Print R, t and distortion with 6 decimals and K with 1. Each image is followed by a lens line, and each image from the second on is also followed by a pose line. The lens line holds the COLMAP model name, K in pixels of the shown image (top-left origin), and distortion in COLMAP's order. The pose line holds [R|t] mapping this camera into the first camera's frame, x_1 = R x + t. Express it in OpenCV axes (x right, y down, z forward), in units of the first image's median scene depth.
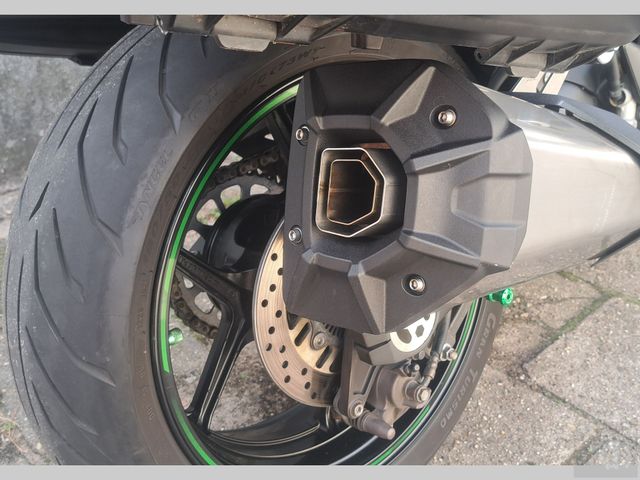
lens RADIAL K [[674.8, 0, 317.1], [0, 674.8, 245.6], [0, 0, 1]] dist [0.075062, 0.000000]
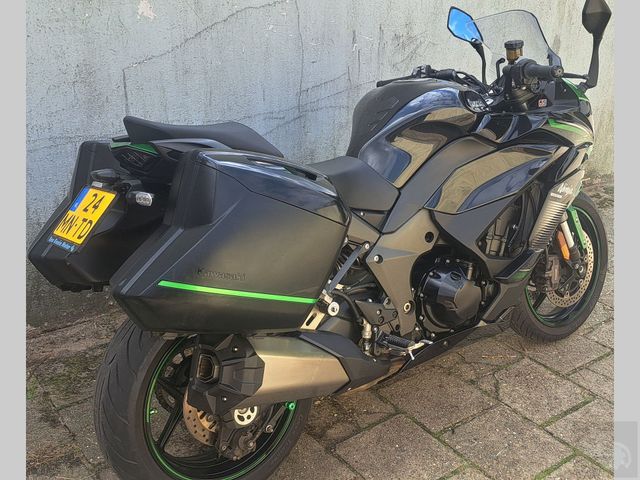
lens RADIAL K [[754.8, 0, 321.3], [0, 754.8, 239.8], [0, 0, 1]] dist [0.057880, 0.000000]
pose [[0.995248, 0.073375, -0.064016, 0.554011], [-0.081061, 0.988565, -0.127155, -0.191660], [0.053954, 0.131740, 0.989815, -1.885699]]
